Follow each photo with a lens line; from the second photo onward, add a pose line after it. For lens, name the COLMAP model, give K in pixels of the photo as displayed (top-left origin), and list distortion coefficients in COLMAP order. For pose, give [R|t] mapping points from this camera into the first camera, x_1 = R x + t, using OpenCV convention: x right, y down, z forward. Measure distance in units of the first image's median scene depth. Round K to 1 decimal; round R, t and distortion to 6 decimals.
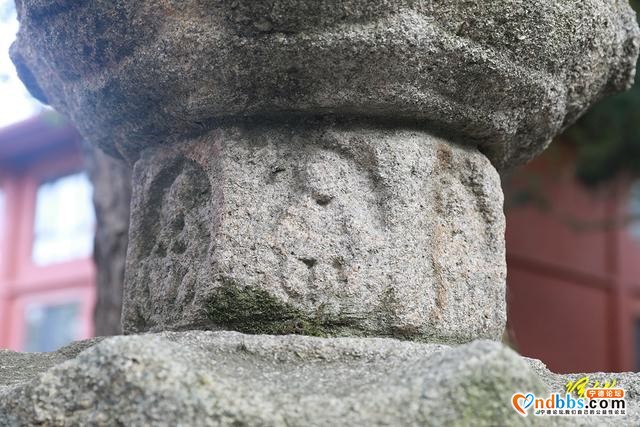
lens RADIAL K [[1104.3, 0, 320.0], [0, 1104.3, 213.5], [0, 0, 1]] dist [0.016328, 0.028593]
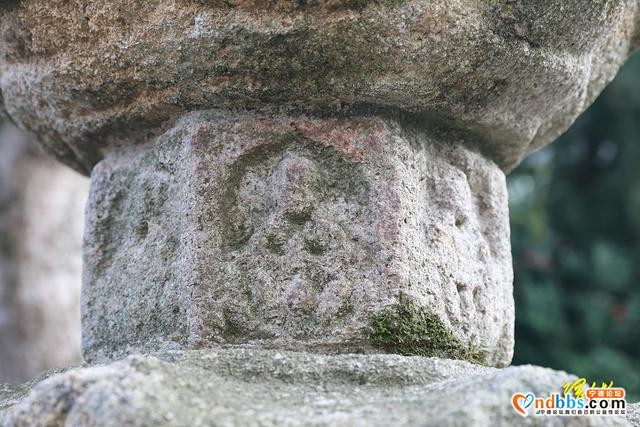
lens RADIAL K [[1104.3, 0, 320.0], [0, 1104.3, 213.5], [0, 0, 1]] dist [0.016328, 0.028593]
pose [[0.691209, 0.160181, 0.704679, -0.742587], [-0.157517, 0.985074, -0.069411, 0.065339], [-0.705279, -0.063022, 0.706123, 0.435973]]
